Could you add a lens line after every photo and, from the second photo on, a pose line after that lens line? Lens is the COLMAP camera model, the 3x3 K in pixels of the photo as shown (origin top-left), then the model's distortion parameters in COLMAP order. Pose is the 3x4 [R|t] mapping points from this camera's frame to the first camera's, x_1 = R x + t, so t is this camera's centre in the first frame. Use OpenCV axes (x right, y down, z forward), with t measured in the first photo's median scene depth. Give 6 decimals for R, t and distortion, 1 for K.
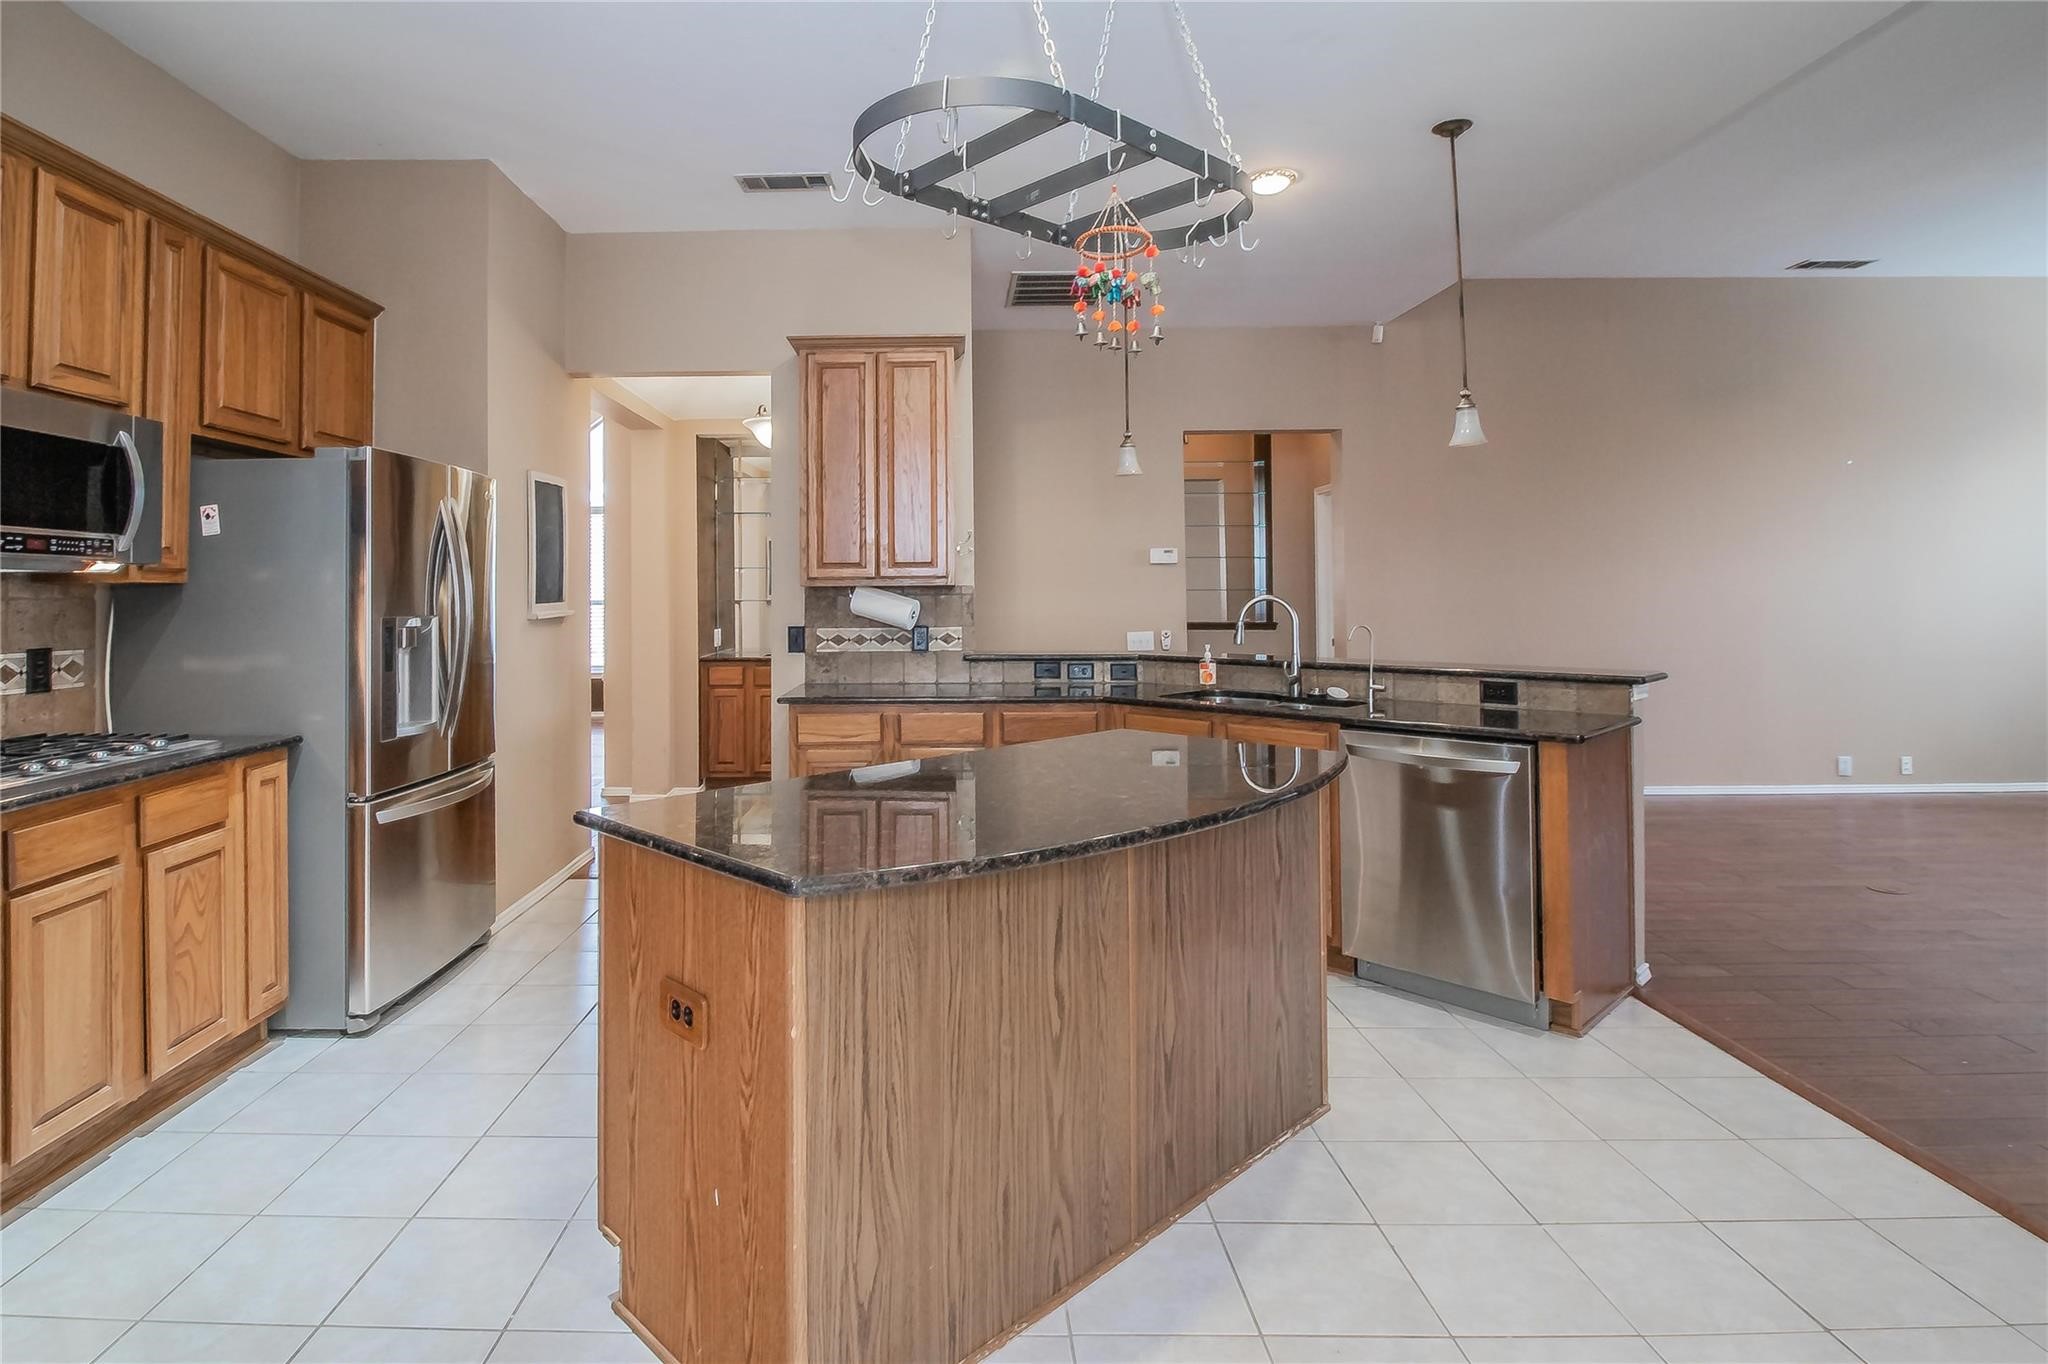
lens RADIAL K [[958.0, 0, 1003.6], [0, 958.0, 574.7], [0, 0, 1]] dist [-0.010917, -0.004377]
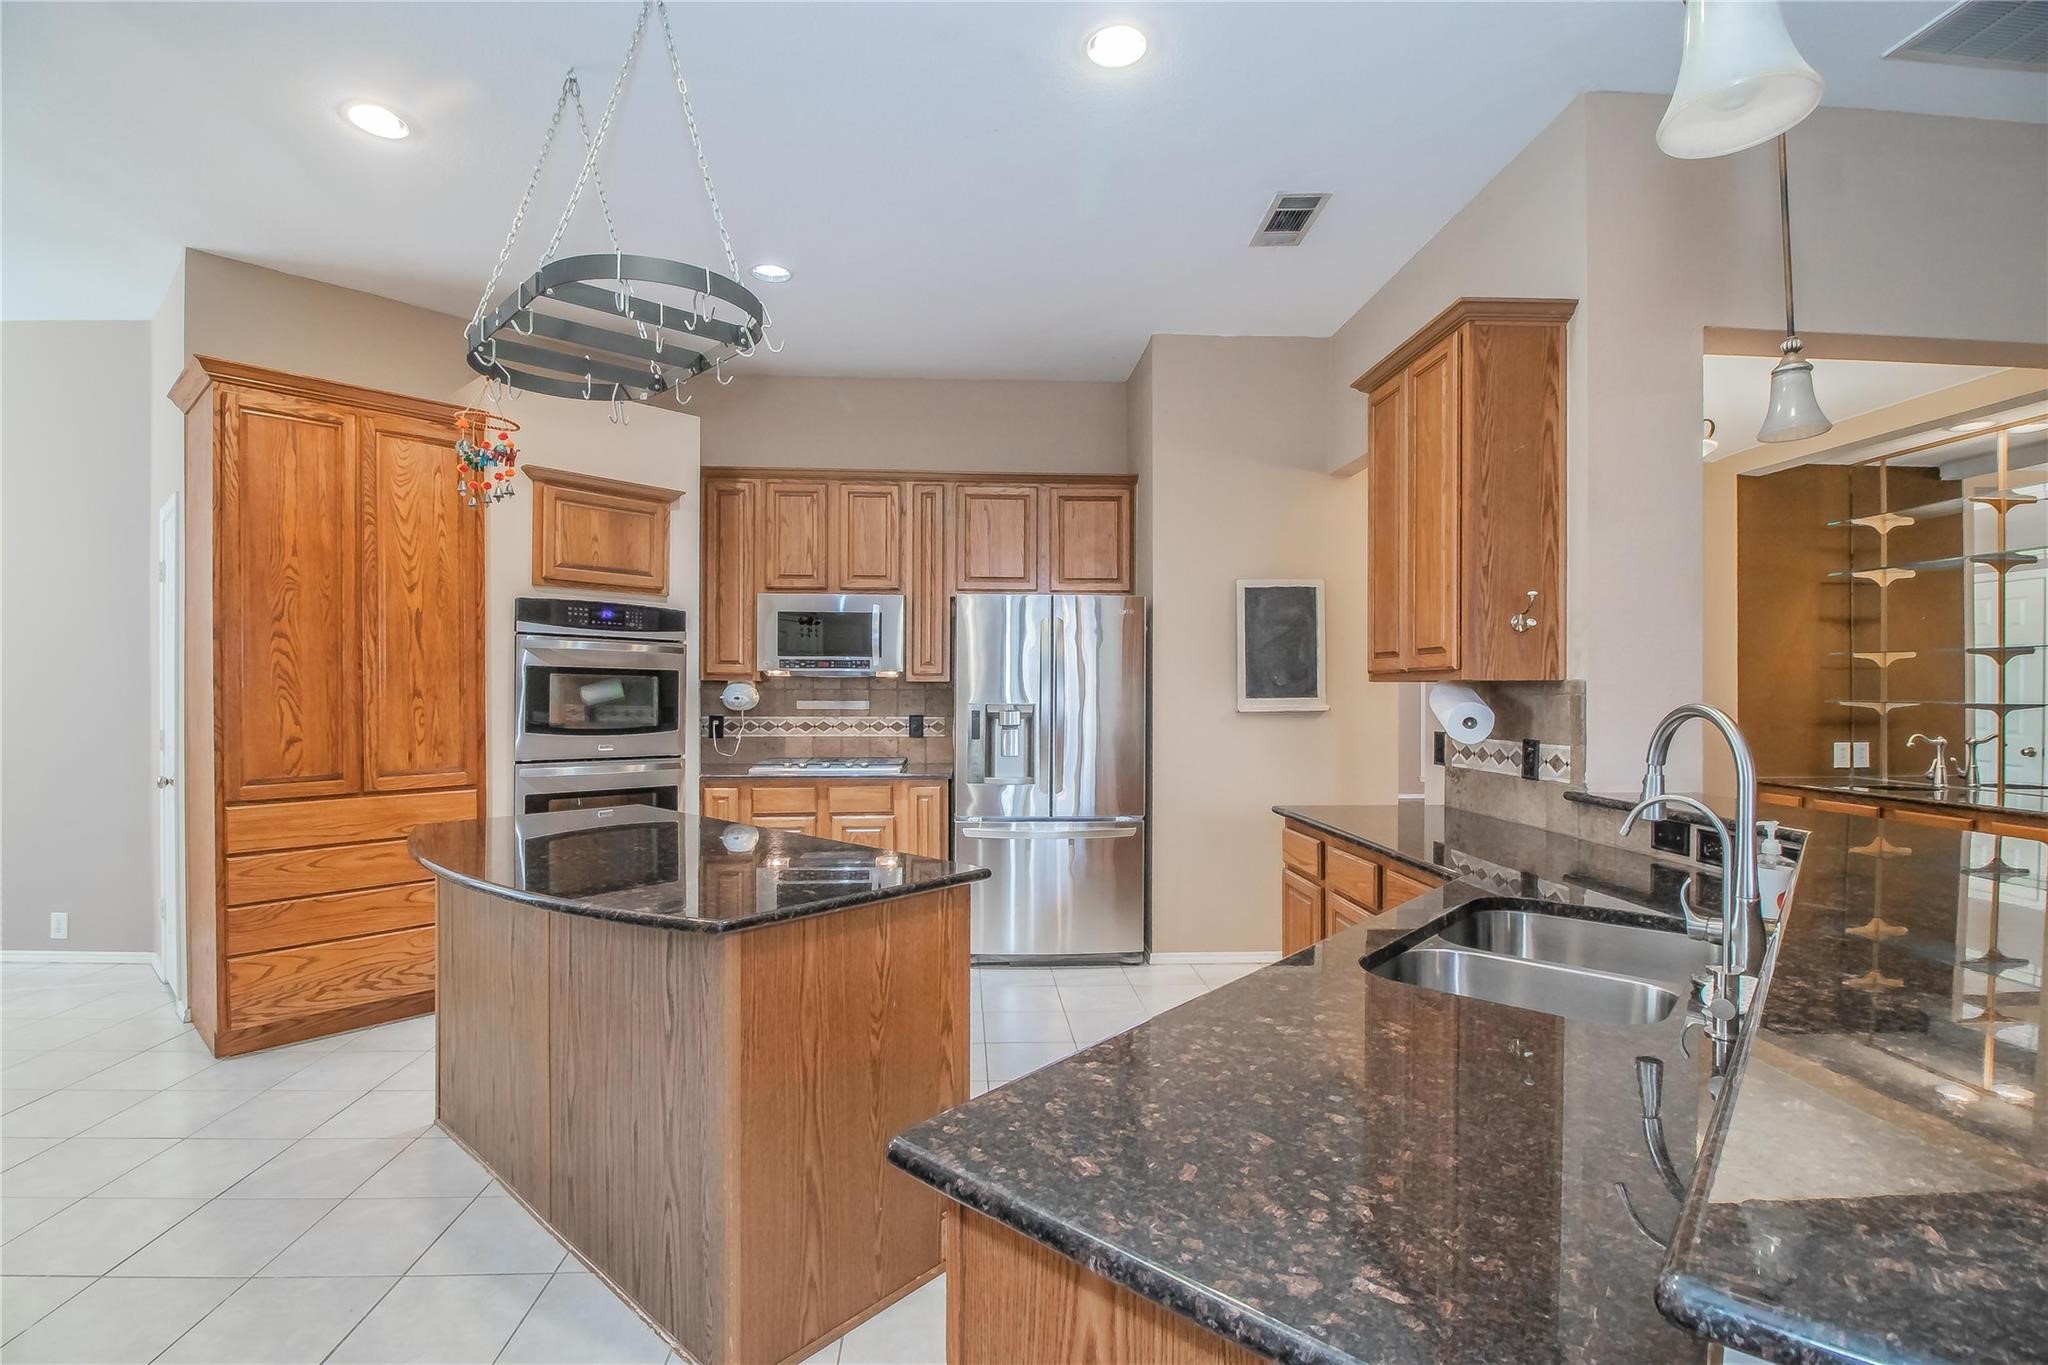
lens RADIAL K [[958.0, 0, 1025.5], [0, 958.0, 688.2], [0, 0, 1]] dist [-0.010917, -0.004377]
pose [[0.092261, 0.003845, -0.995727, 0.562710], [0.012946, 0.999903, 0.005060, 0.009557], [0.995651, -0.013357, 0.092202, 0.605813]]
